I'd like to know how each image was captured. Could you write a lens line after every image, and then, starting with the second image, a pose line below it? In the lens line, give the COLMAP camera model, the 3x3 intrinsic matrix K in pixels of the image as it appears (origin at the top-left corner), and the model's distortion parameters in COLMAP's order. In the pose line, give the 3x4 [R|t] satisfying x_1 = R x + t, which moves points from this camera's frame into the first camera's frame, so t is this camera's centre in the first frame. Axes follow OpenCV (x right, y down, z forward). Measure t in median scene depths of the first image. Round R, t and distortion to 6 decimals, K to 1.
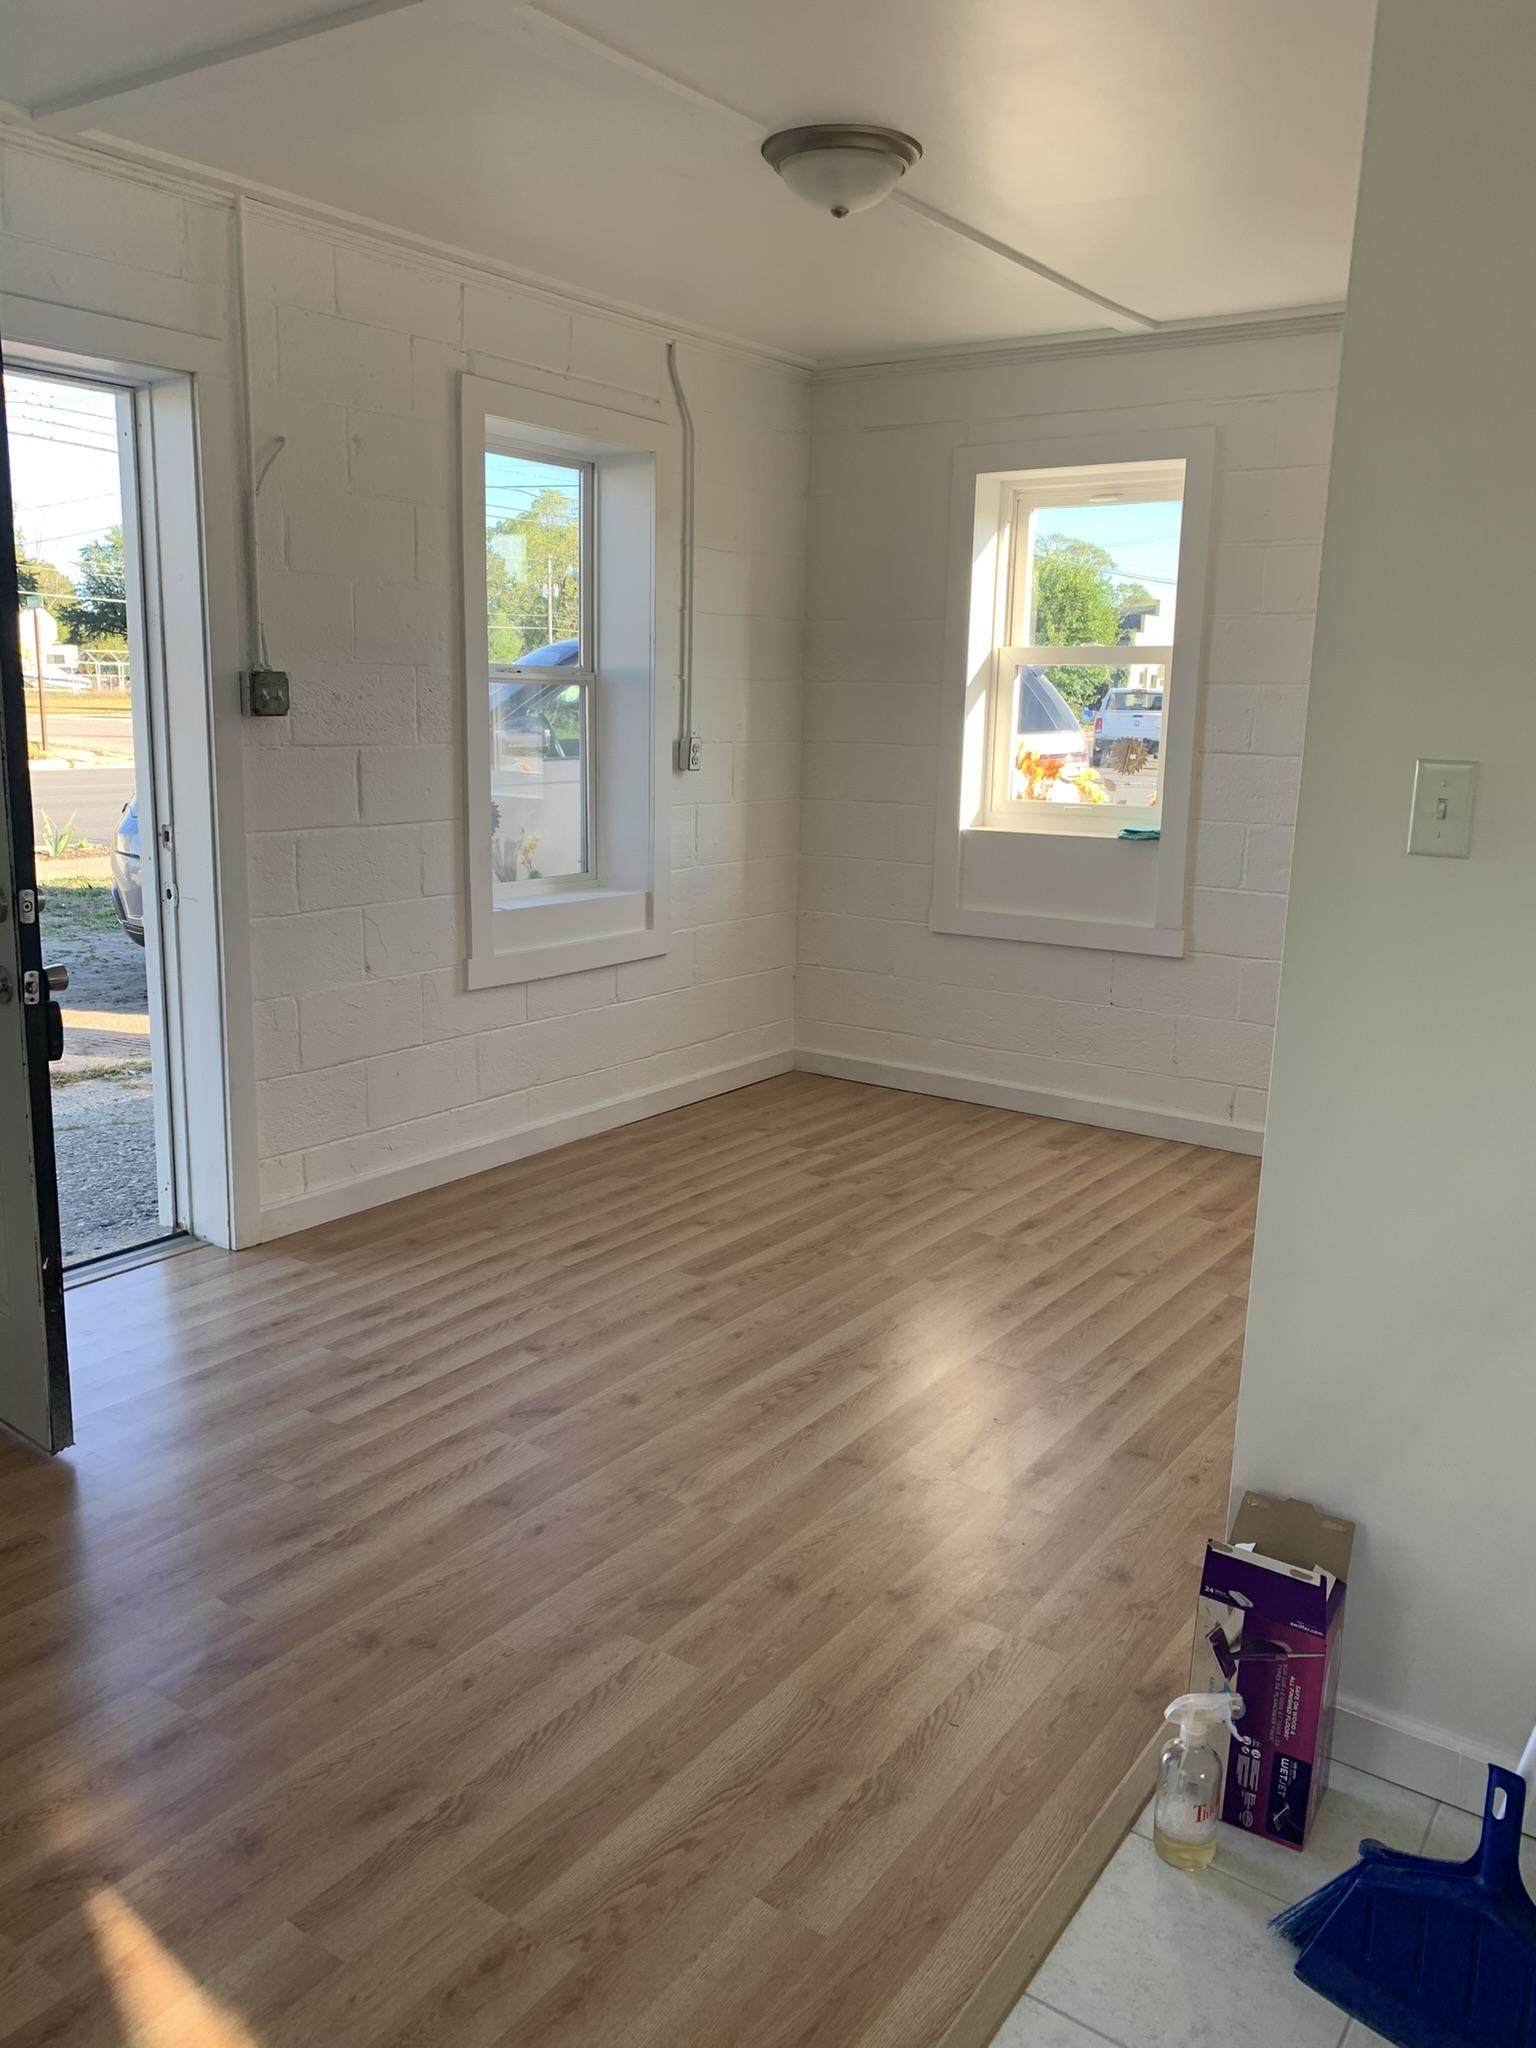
lens RADIAL K [[1583.7, 0, 768.0], [0, 1583.7, 1024.0], [0, 0, 1]] dist [0.047550, -0.051598]
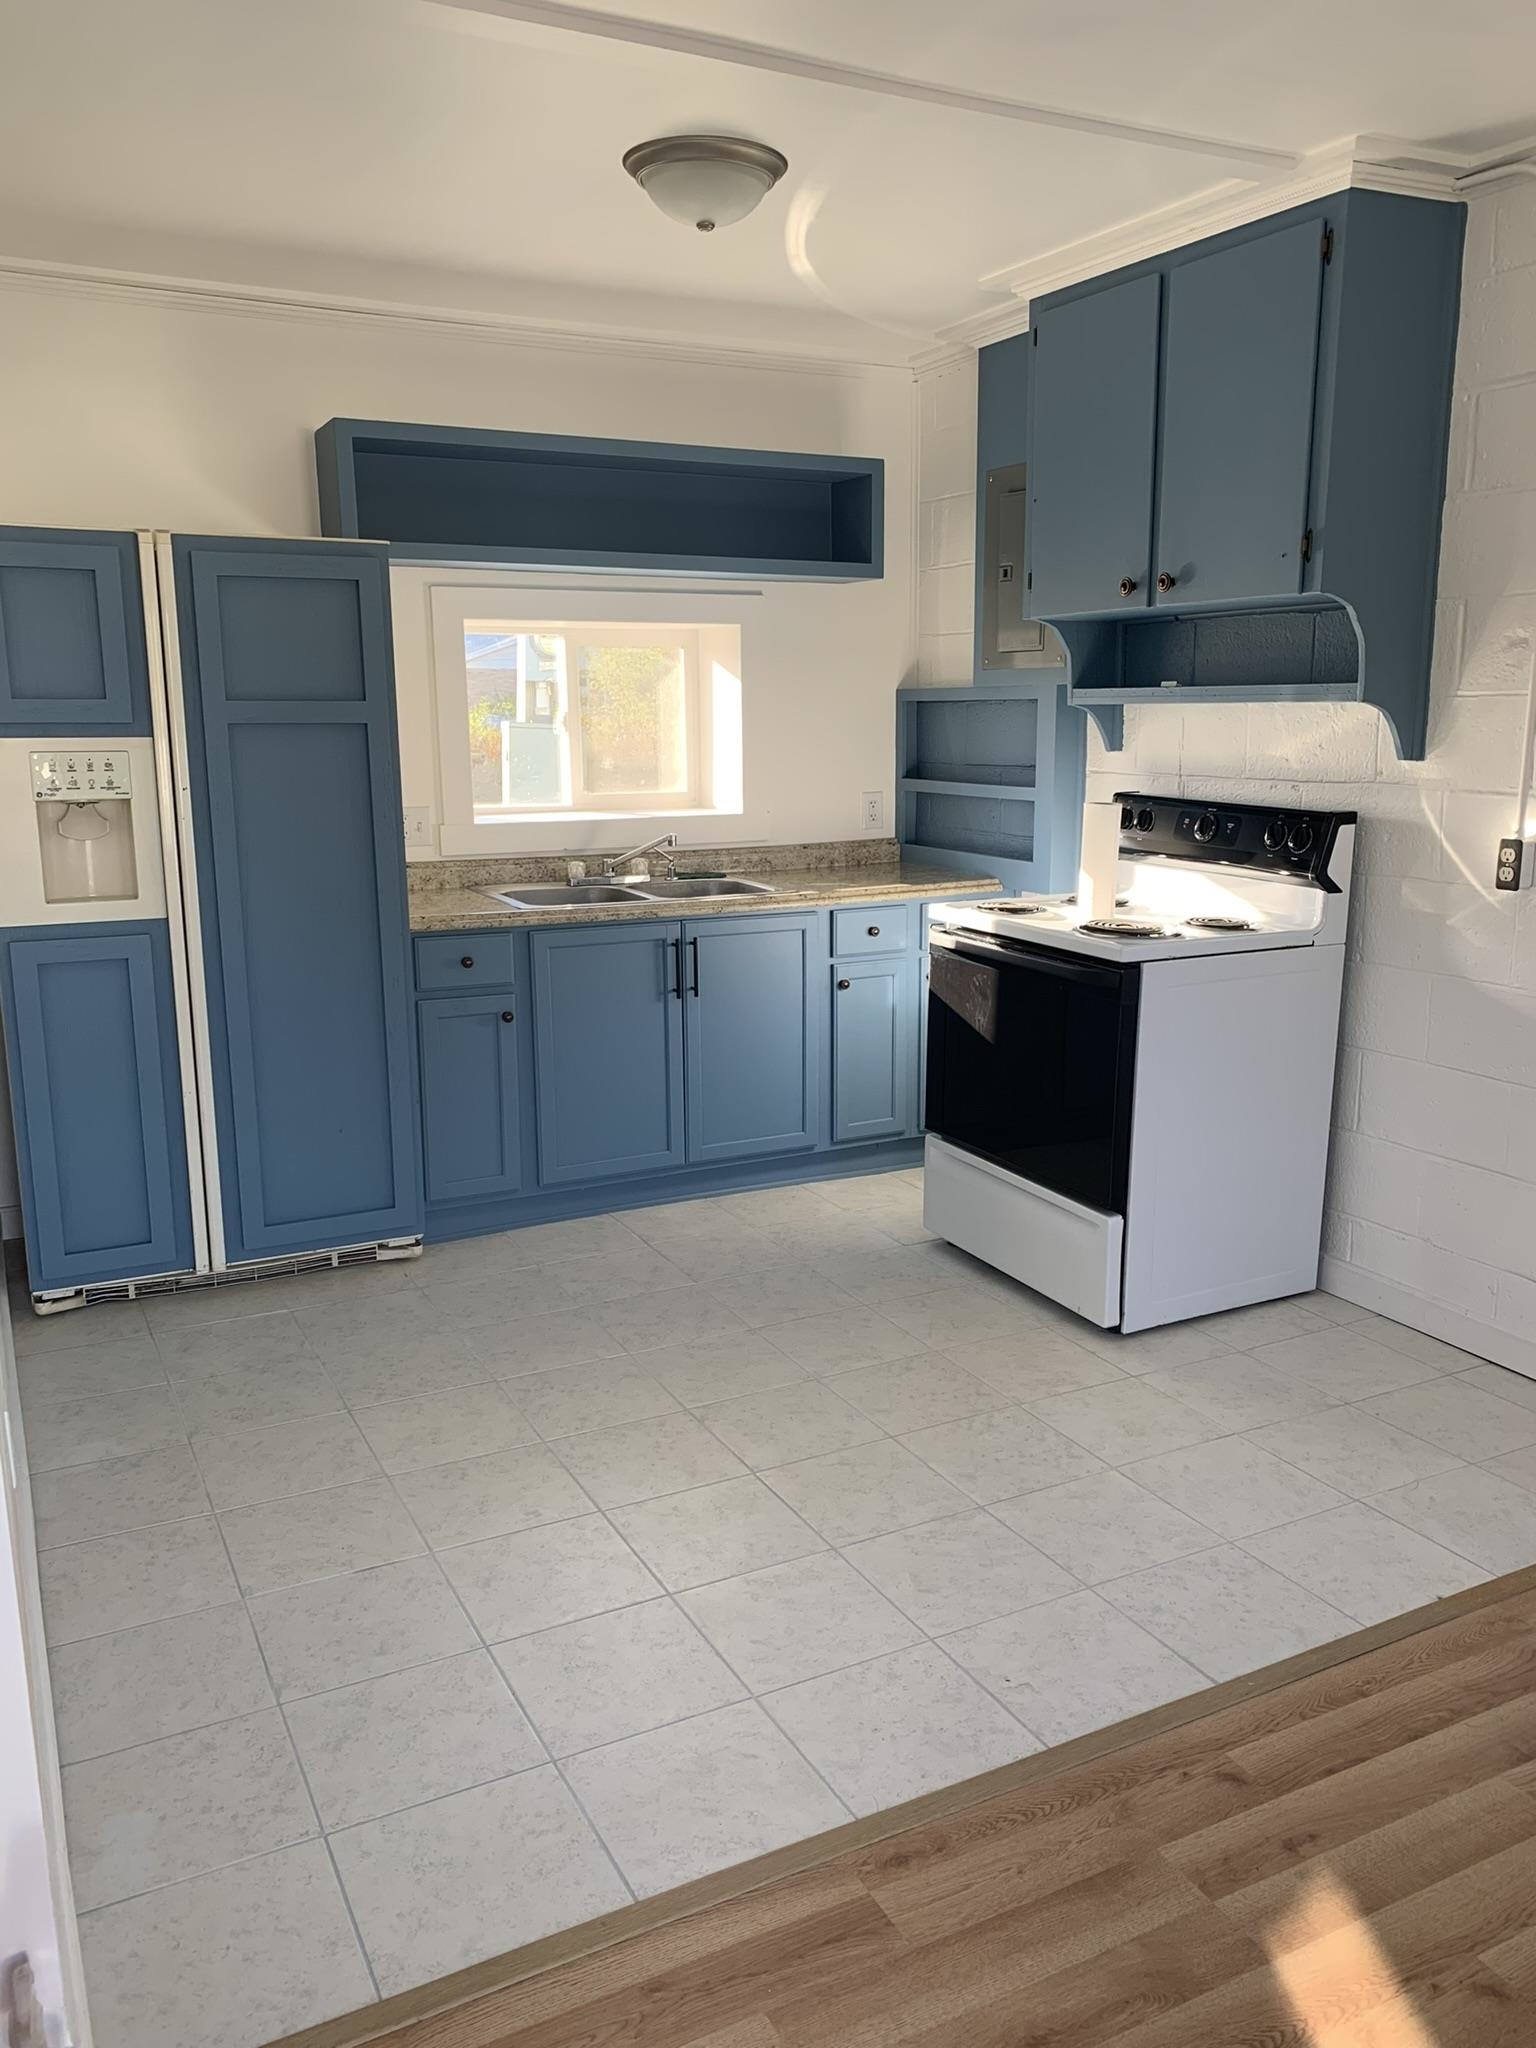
lens RADIAL K [[1583.7, 0, 768.0], [0, 1583.7, 1024.0], [0, 0, 1]] dist [0.047550, -0.051598]
pose [[-0.882431, -0.116882, 0.455691, -0.248533], [0.081409, 0.916092, 0.392617, -0.263764], [-0.463345, 0.383555, -0.798872, 1.142100]]
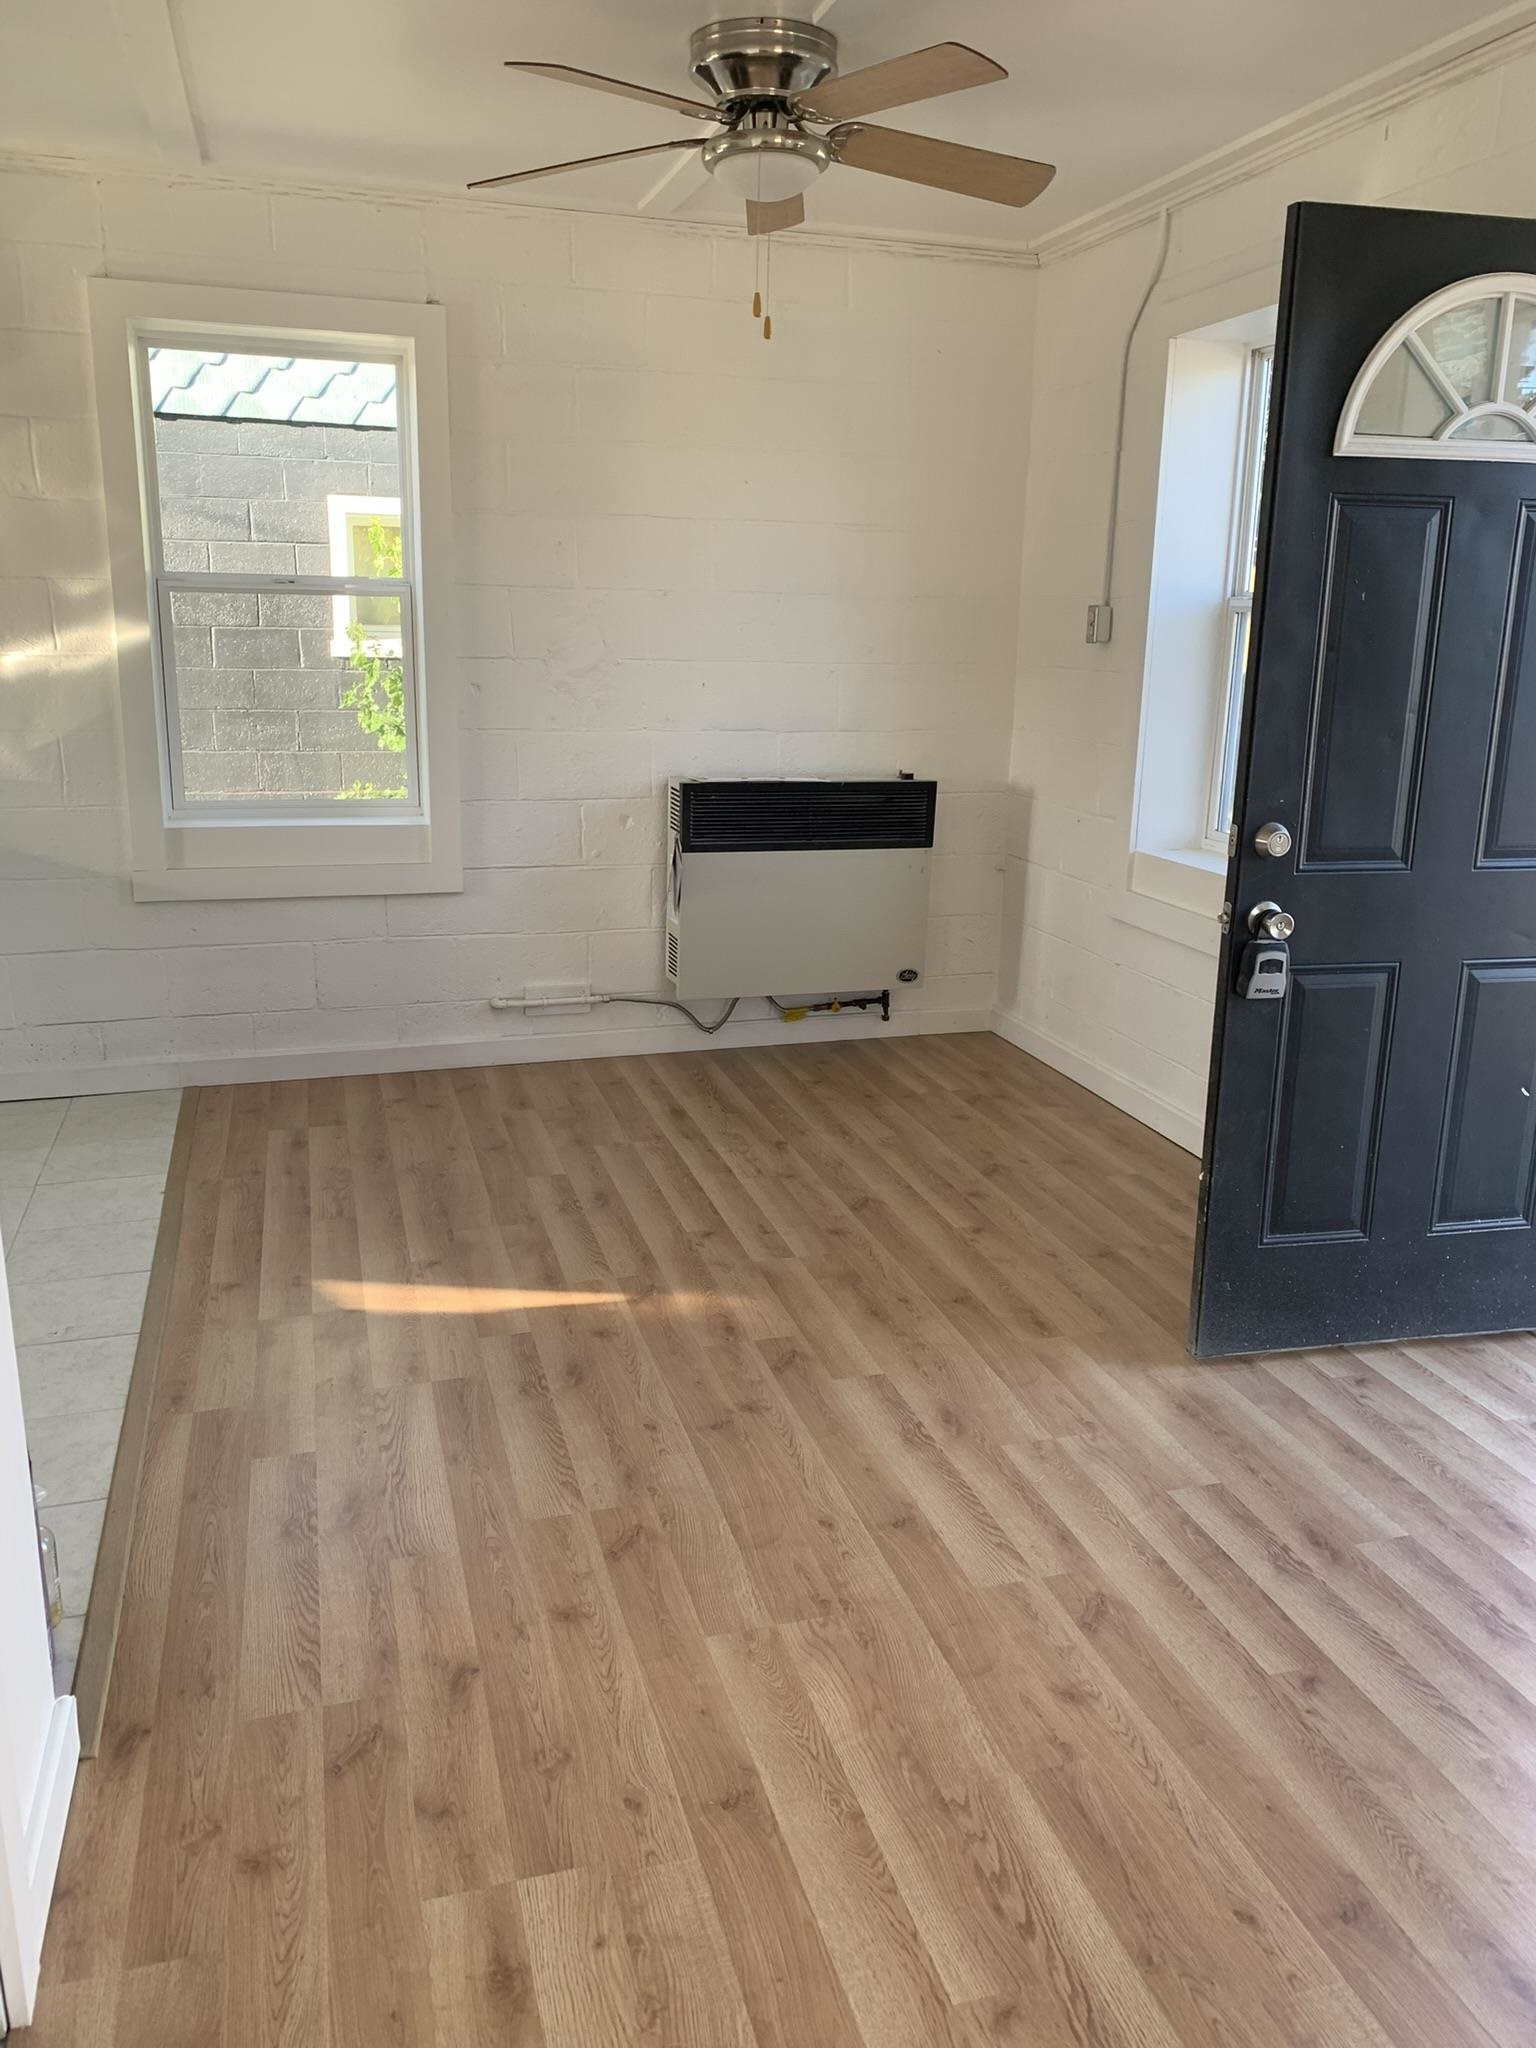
lens RADIAL K [[1583.7, 0, 768.0], [0, 1583.7, 1024.0], [0, 0, 1]] dist [0.047550, -0.051598]
pose [[-0.628956, 0.167978, -0.759077, 0.576197], [-0.191159, 0.912989, 0.360429, -0.299711], [0.753573, 0.371798, -0.542120, 1.476652]]
